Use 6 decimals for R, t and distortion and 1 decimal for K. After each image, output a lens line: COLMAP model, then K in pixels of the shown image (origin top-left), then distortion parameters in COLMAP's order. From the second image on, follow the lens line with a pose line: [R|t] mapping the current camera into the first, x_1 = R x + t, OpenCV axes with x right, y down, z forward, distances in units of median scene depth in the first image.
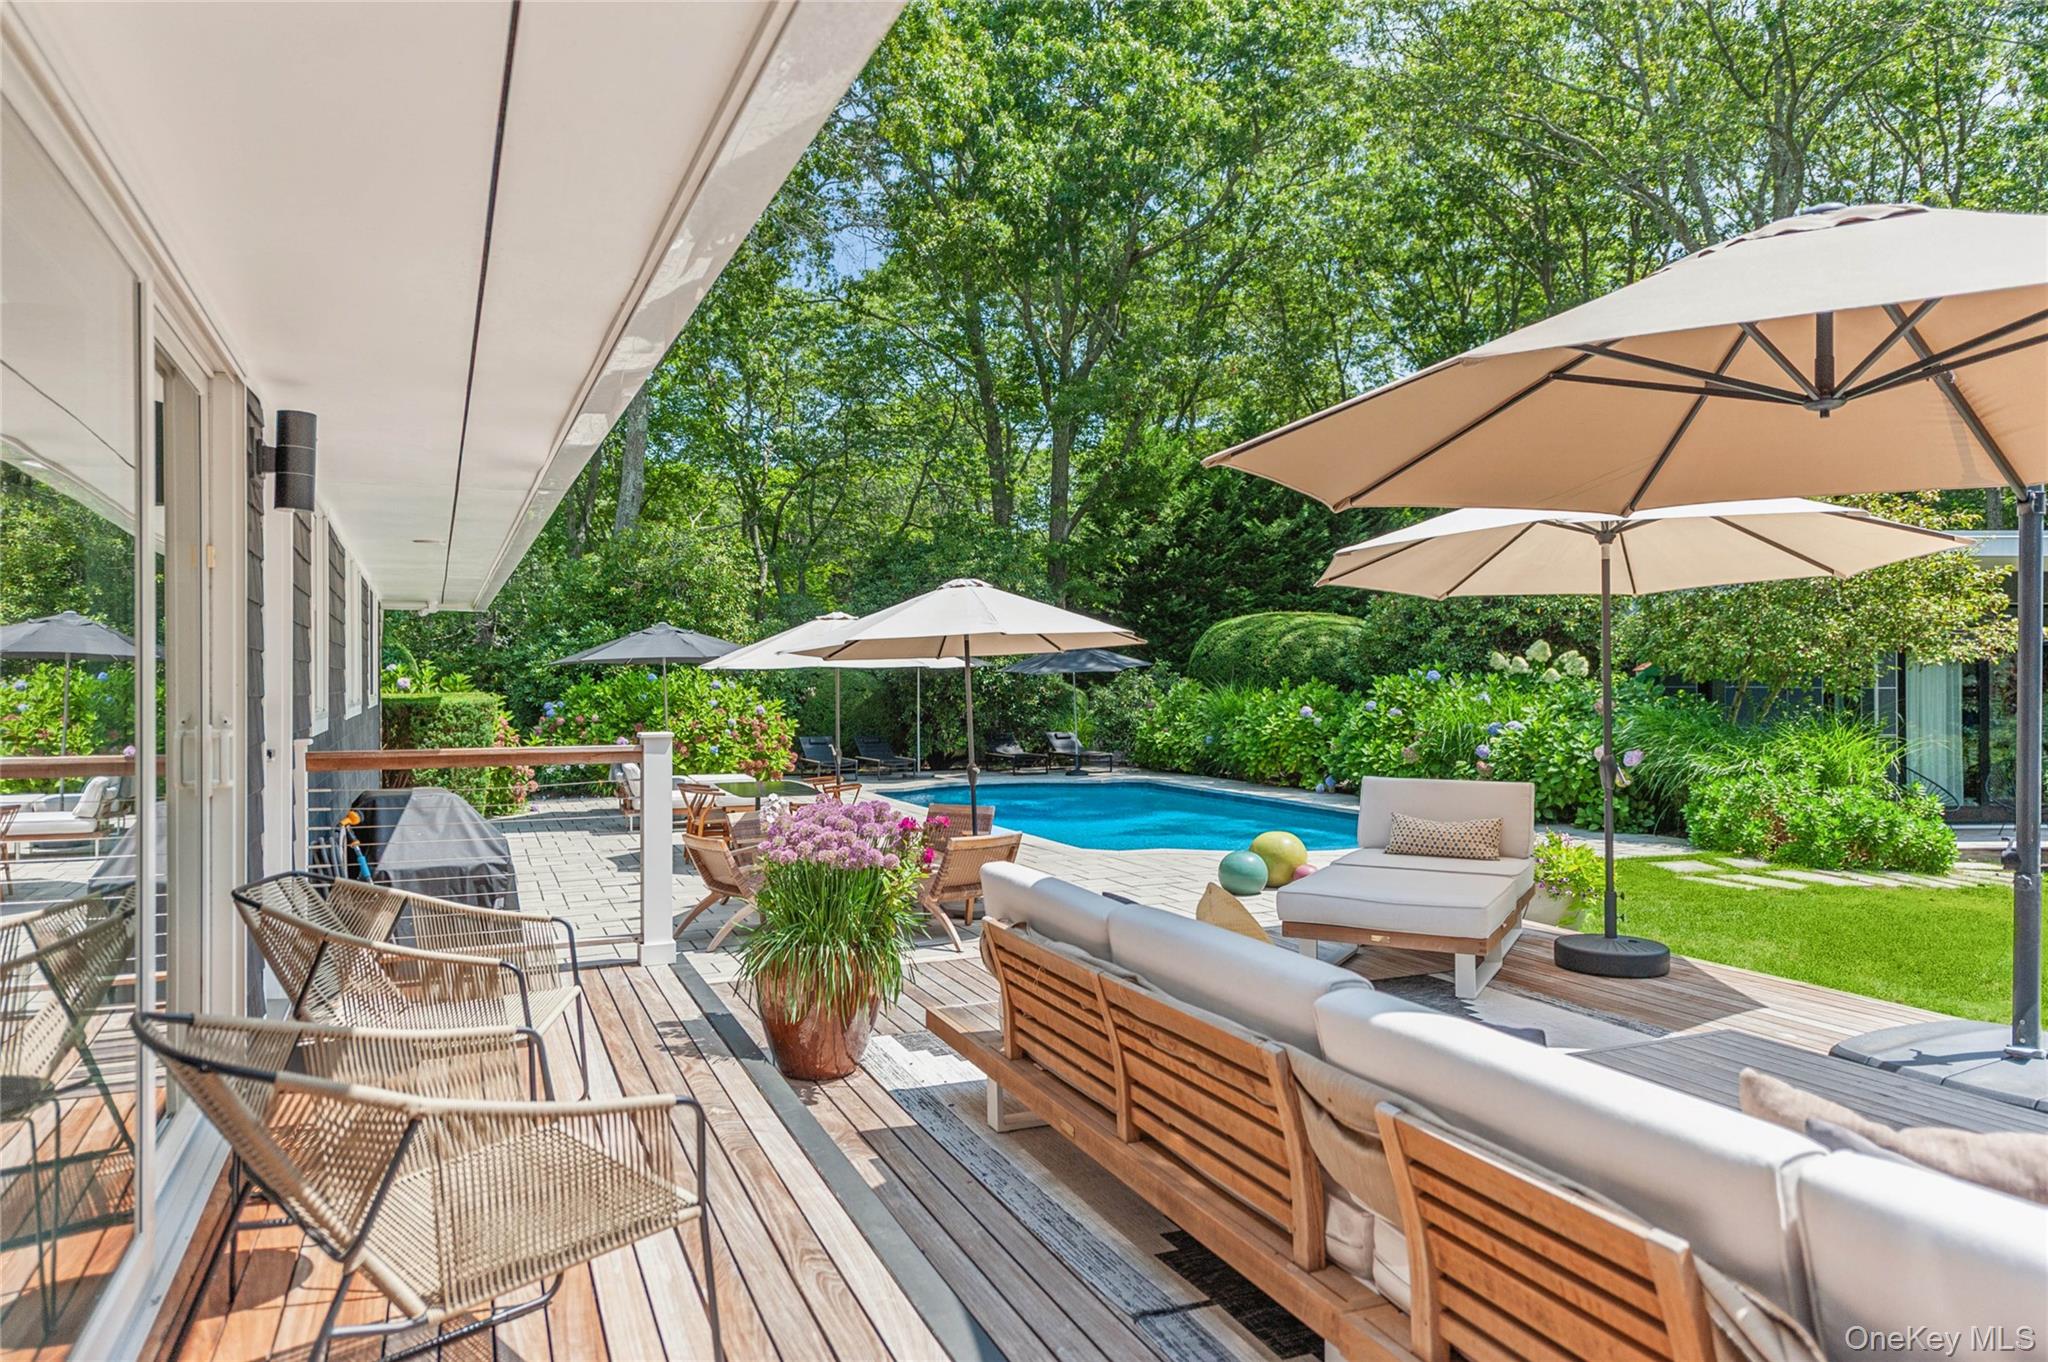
lens RADIAL K [[1337.0, 0, 1026.5], [0, 1337.0, 679.1], [0, 0, 1]] dist [0.009428, 0.000052]
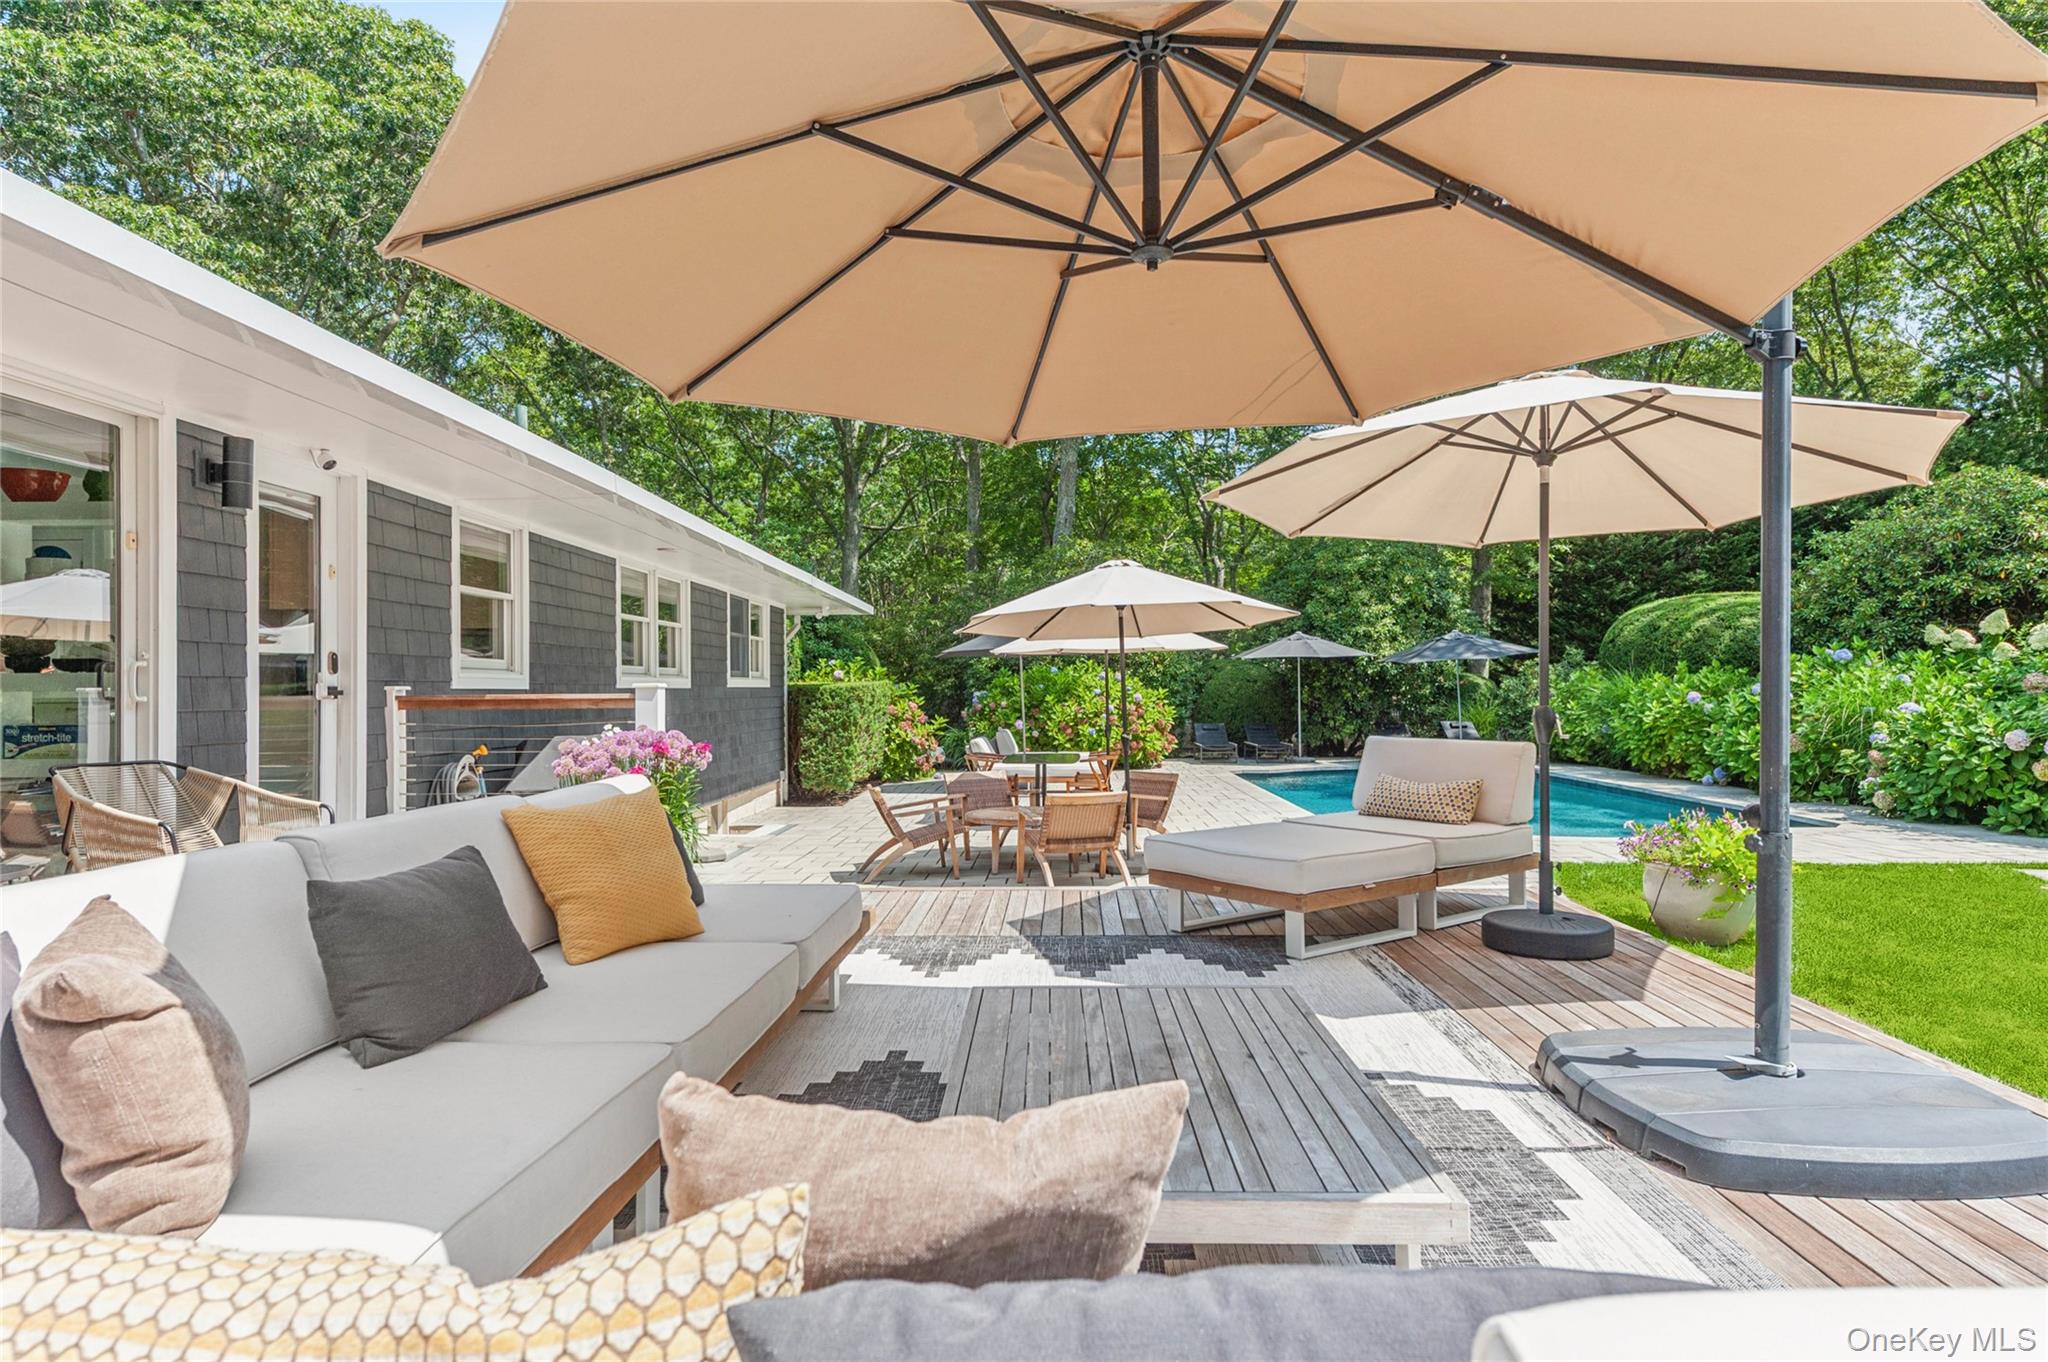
lens RADIAL K [[1192.0, 0, 1016.7], [0, 1192.0, 686.9], [0, 0, 1]] dist [0.024742, 0.001156]
pose [[0.901171, -0.007191, -0.433404, 0.158534], [0.008043, 0.999968, 0.000132, 0.014325], [0.433389, -0.003605, 0.901200, 0.049366]]
